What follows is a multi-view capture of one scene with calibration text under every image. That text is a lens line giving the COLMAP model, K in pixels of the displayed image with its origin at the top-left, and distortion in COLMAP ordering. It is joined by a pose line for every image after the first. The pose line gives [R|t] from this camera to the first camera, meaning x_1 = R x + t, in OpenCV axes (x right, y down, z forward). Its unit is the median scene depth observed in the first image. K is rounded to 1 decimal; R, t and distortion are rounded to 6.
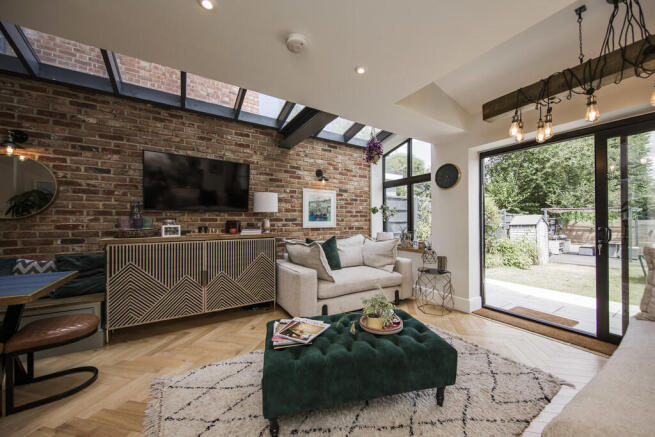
lens RADIAL K [[237.0, 0, 333.1], [0, 237.0, 220.8], [0, 0, 1]] dist [-0.008162, -0.000745]
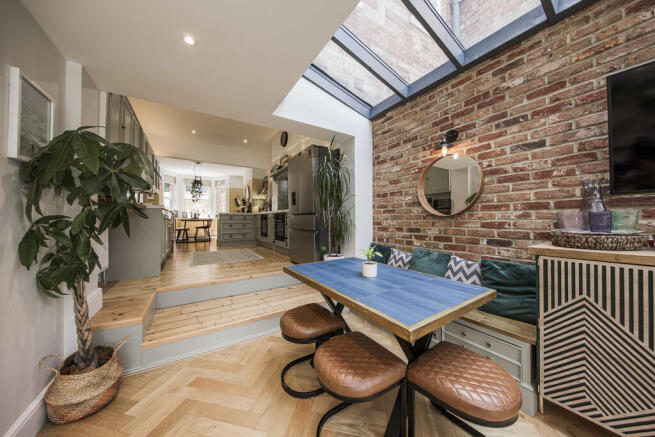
lens RADIAL K [[215.6, 0, 331.0], [0, 215.6, 217.3], [0, 0, 1]] dist [-0.000387, -0.000612]
pose [[0.007297, -0.007741, -0.999943, -0.360736], [0.009276, 0.999928, -0.007673, -0.000661], [0.999930, -0.009220, 0.007368, 0.405797]]
